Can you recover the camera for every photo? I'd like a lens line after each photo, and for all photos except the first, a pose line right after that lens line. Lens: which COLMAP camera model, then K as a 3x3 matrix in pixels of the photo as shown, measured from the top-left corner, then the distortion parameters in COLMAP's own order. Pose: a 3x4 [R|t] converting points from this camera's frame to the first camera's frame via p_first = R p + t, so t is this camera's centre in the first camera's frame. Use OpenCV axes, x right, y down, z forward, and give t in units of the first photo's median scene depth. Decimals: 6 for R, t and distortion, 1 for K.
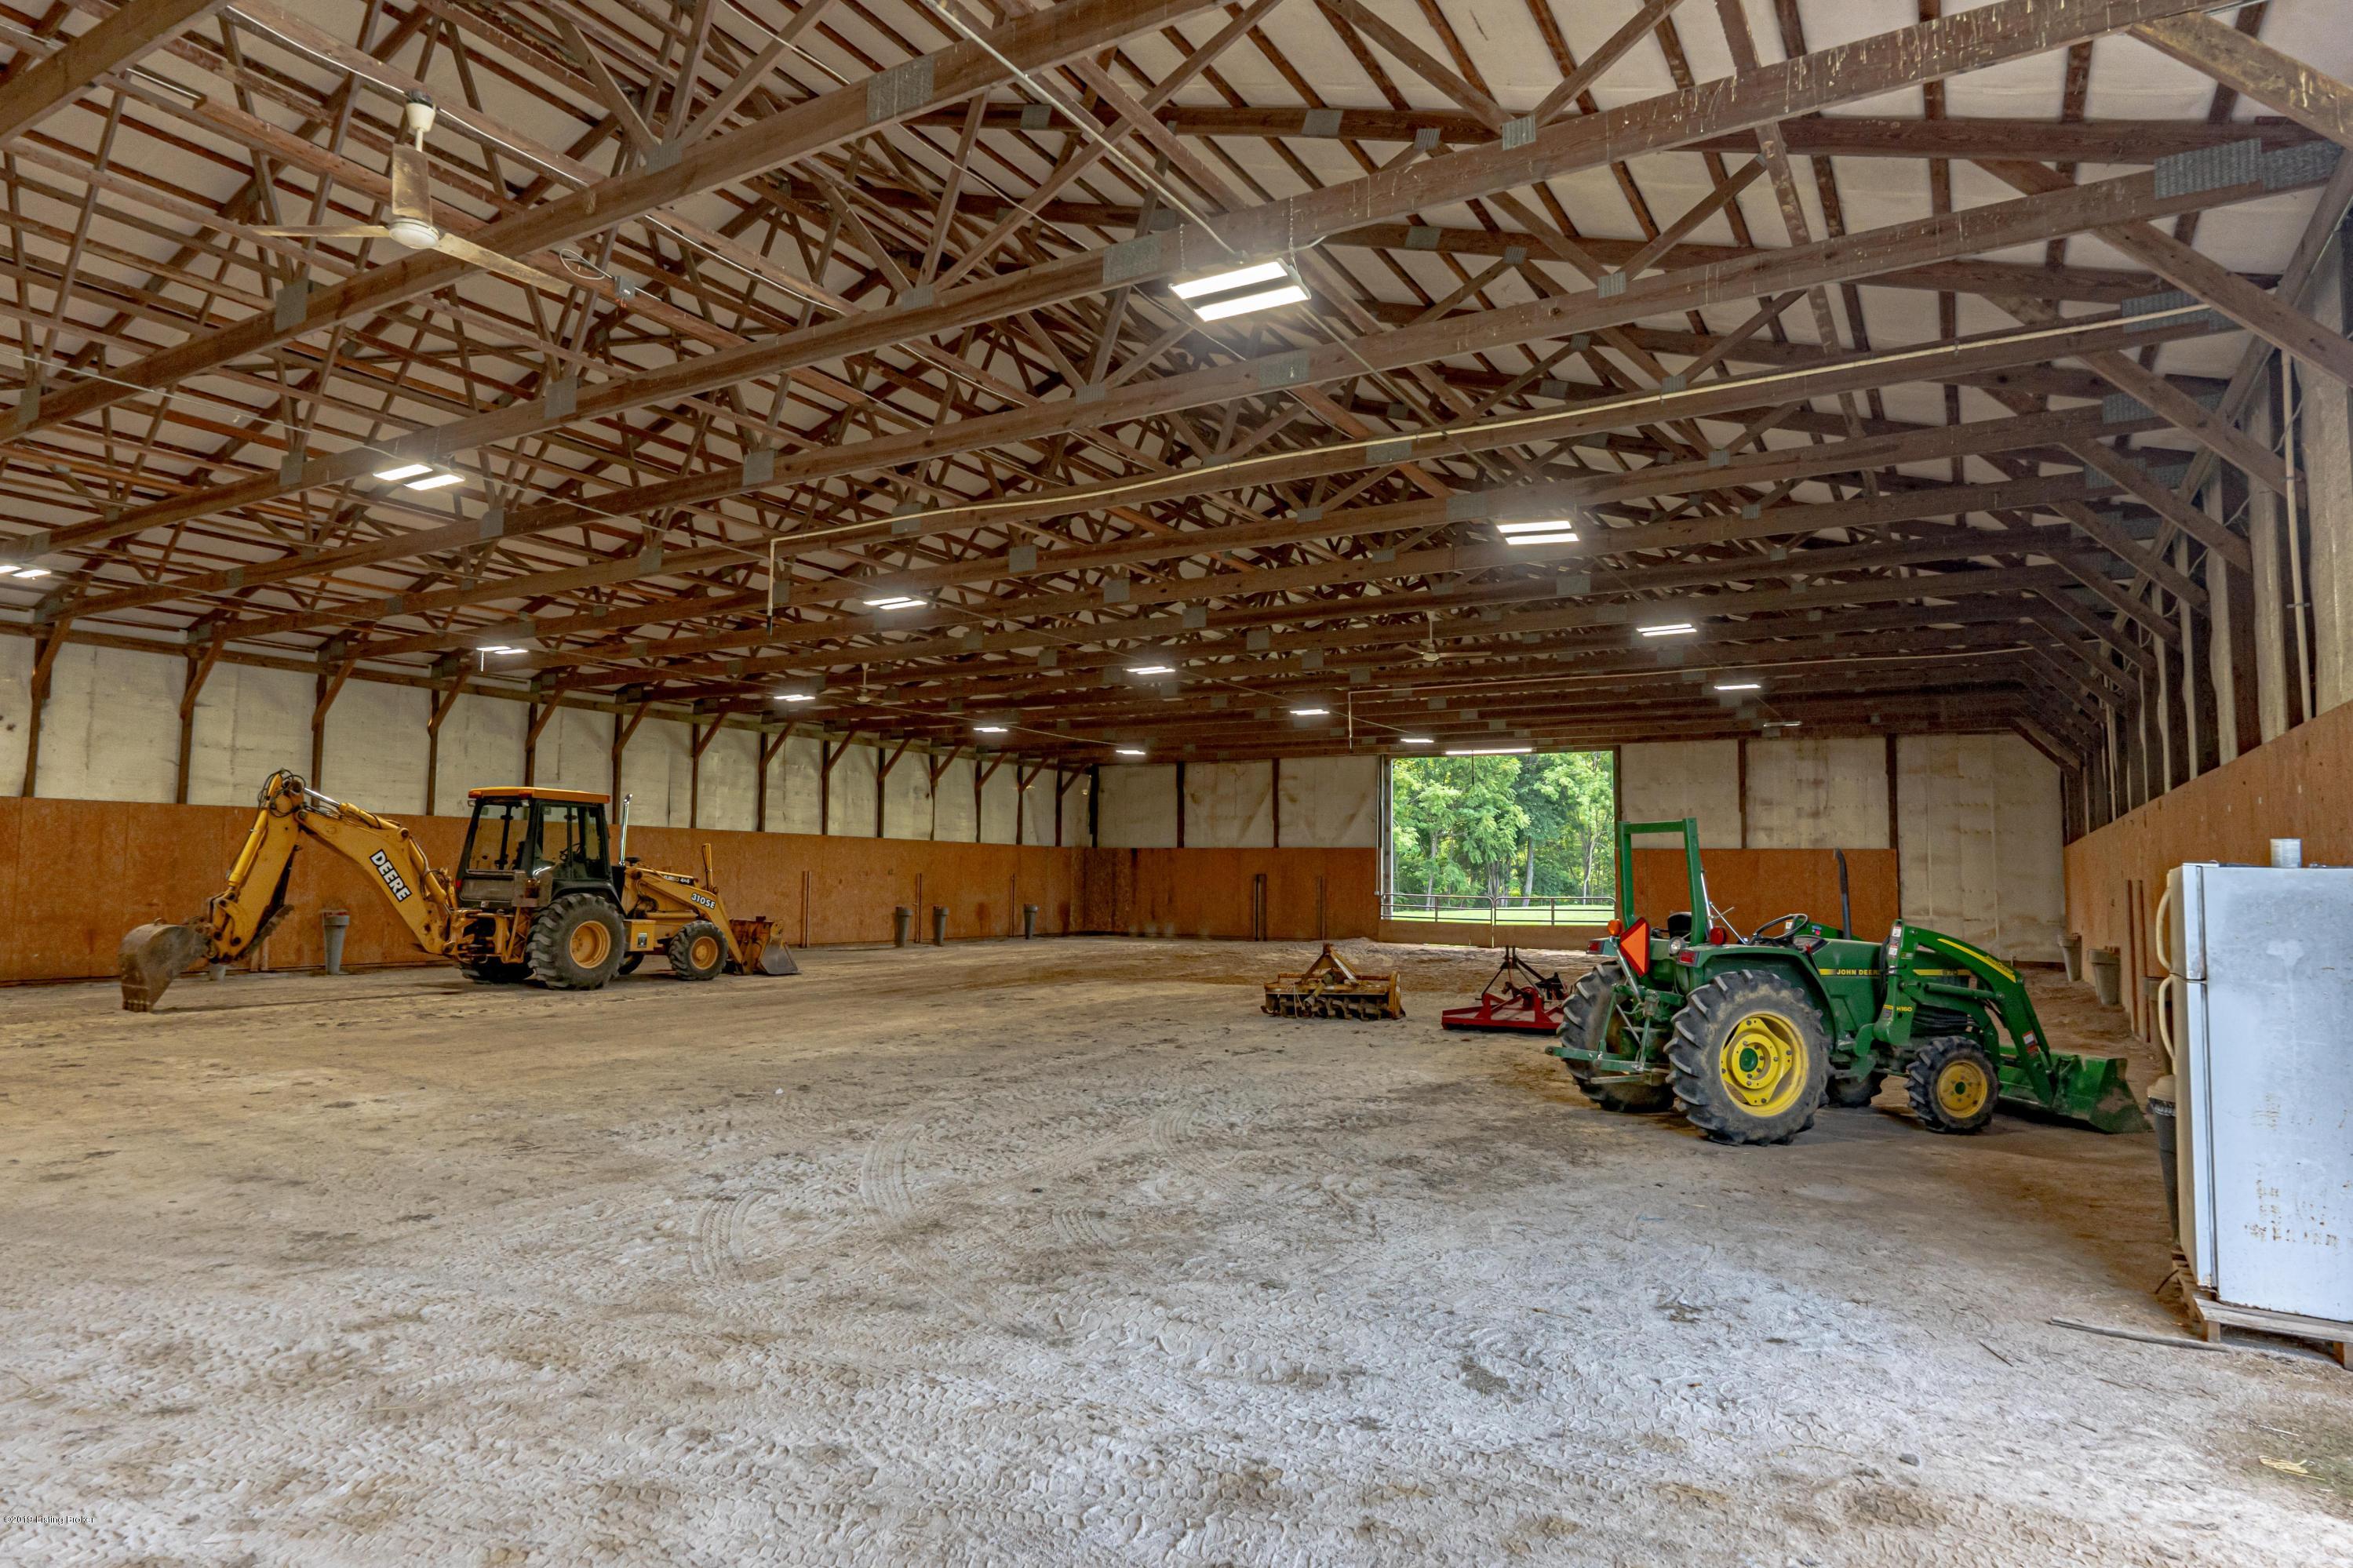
lens RADIAL K [[1373.6, 0, 1172.5], [0, 1373.6, 790.4], [0, 0, 1]] dist [0.004292, 0.001301]
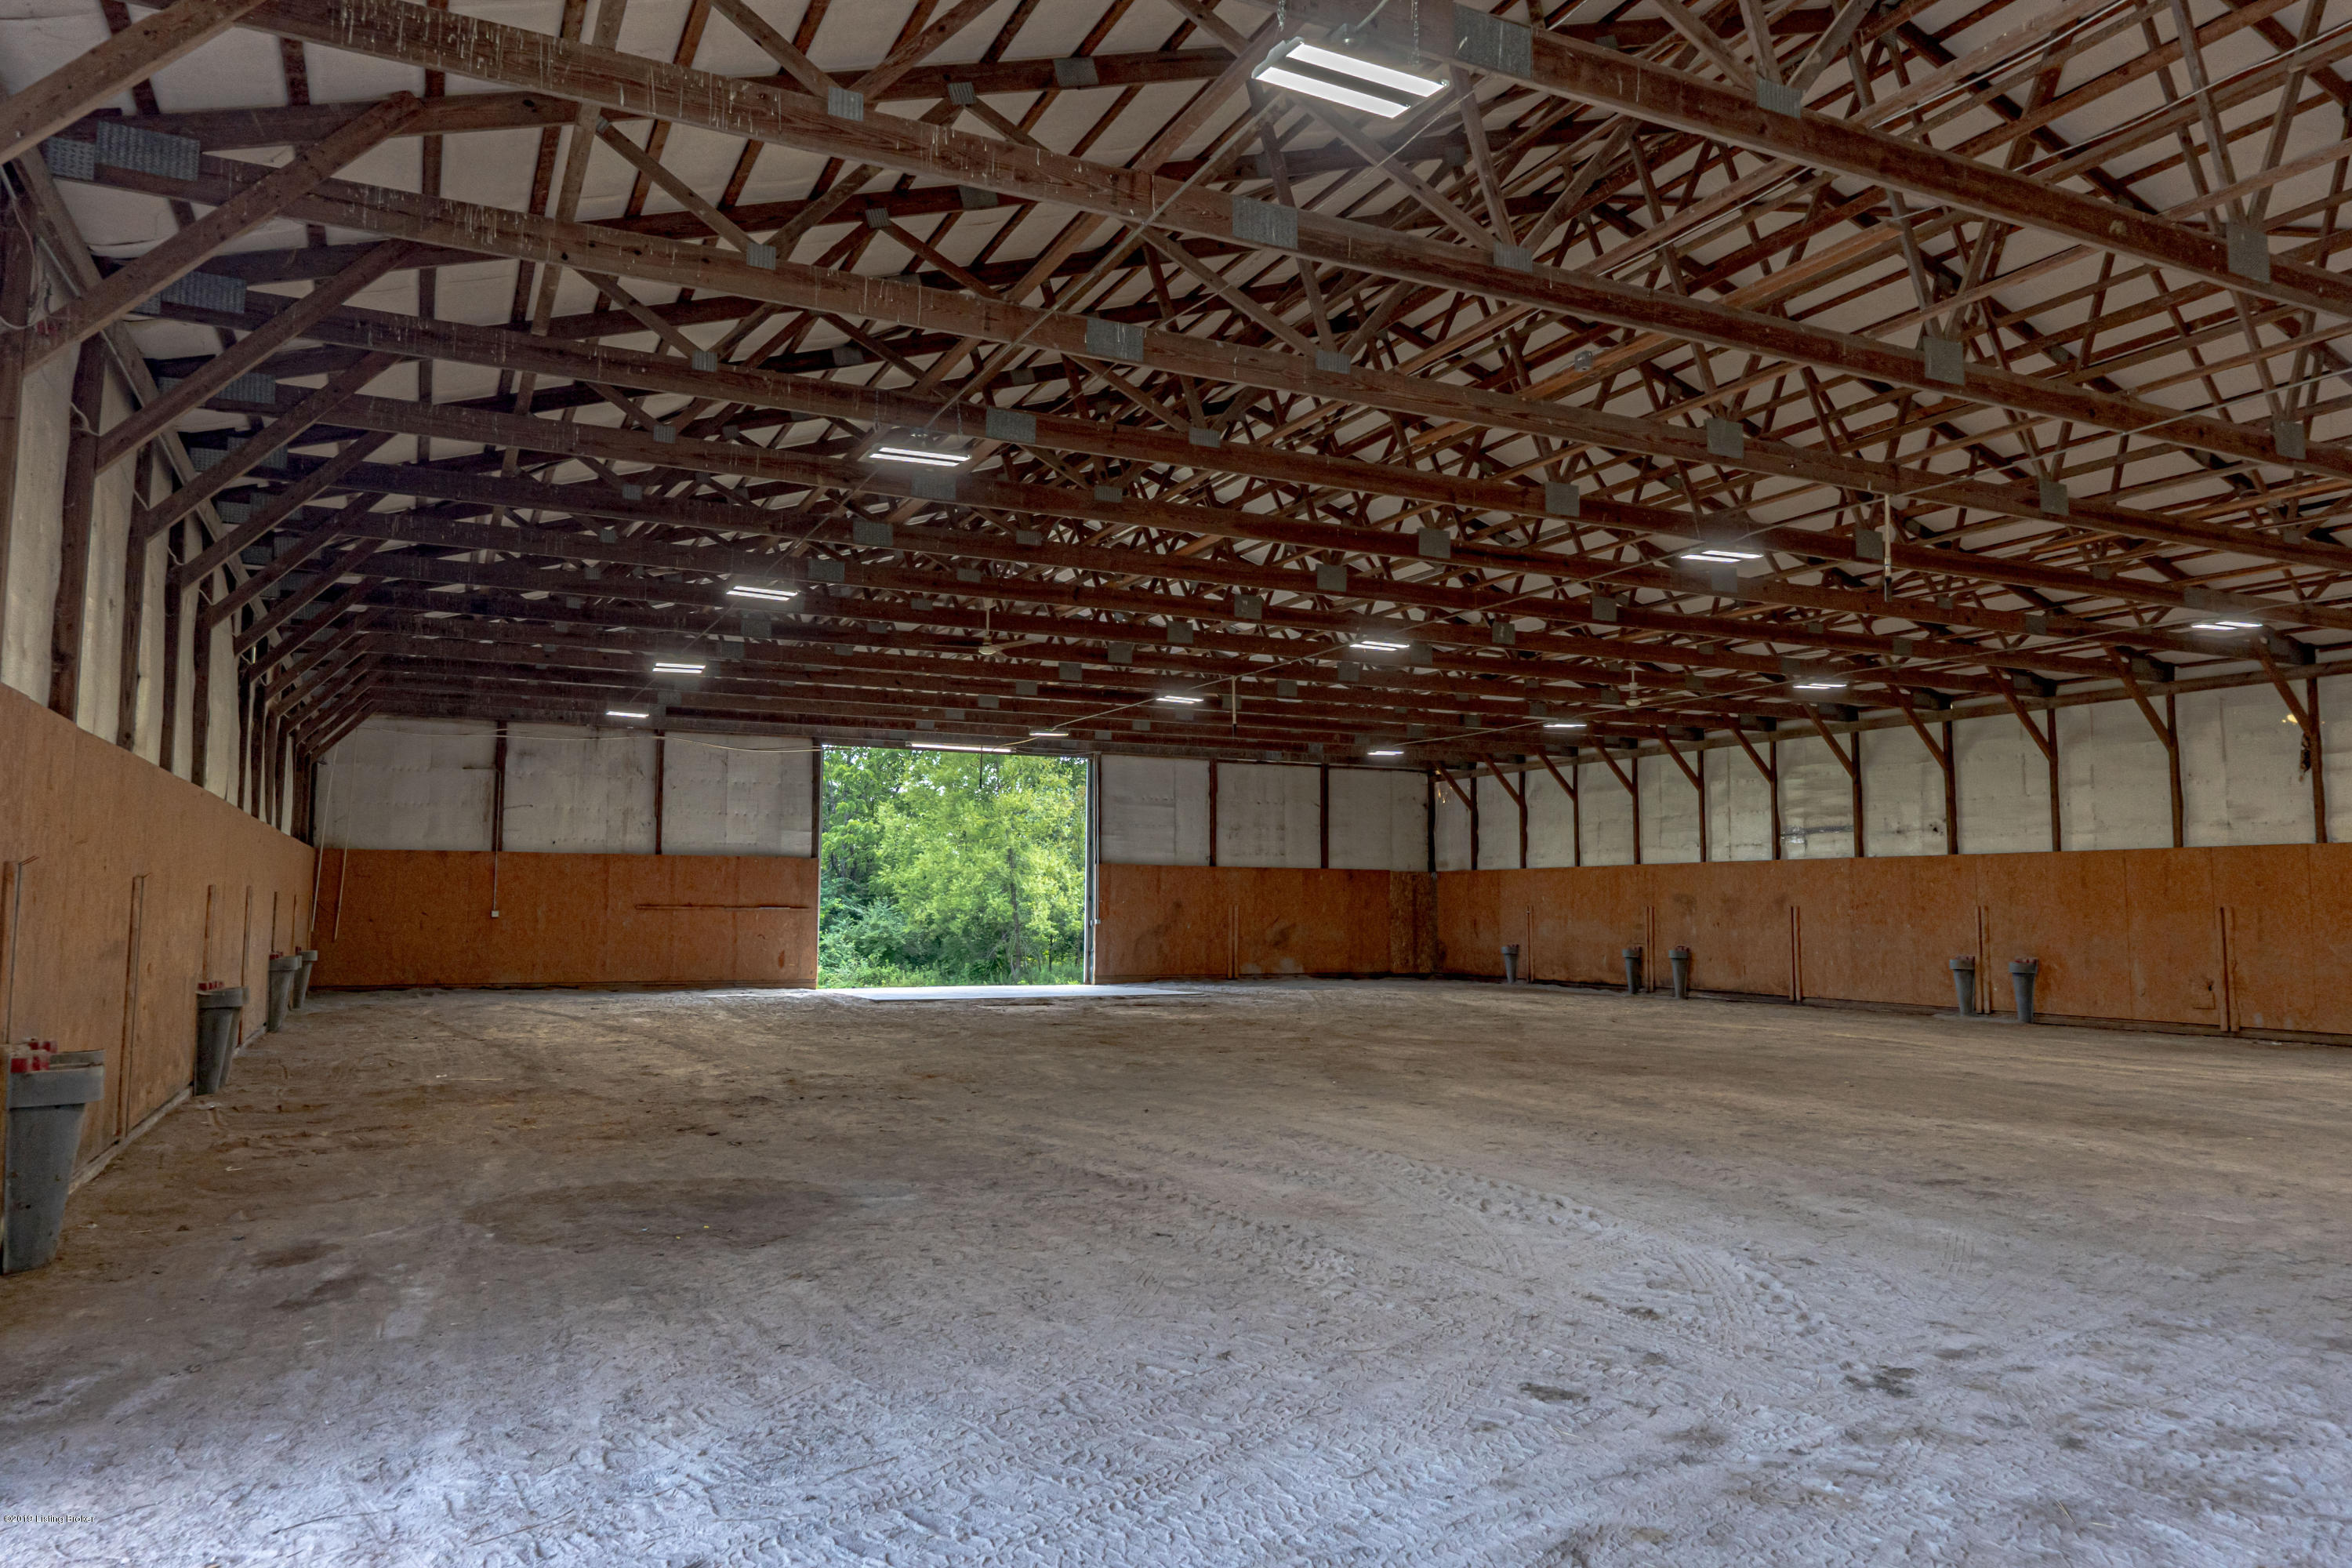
lens RADIAL K [[1589.6, 0, 1169.5], [0, 1589.6, 769.3], [0, 0, 1]] dist [-0.010320, -0.001744]
pose [[-0.553978, -0.083191, -0.828365, 0.791916], [0.042457, 0.990877, -0.127906, 0.093230], [0.831448, -0.106027, -0.545392, 1.373132]]
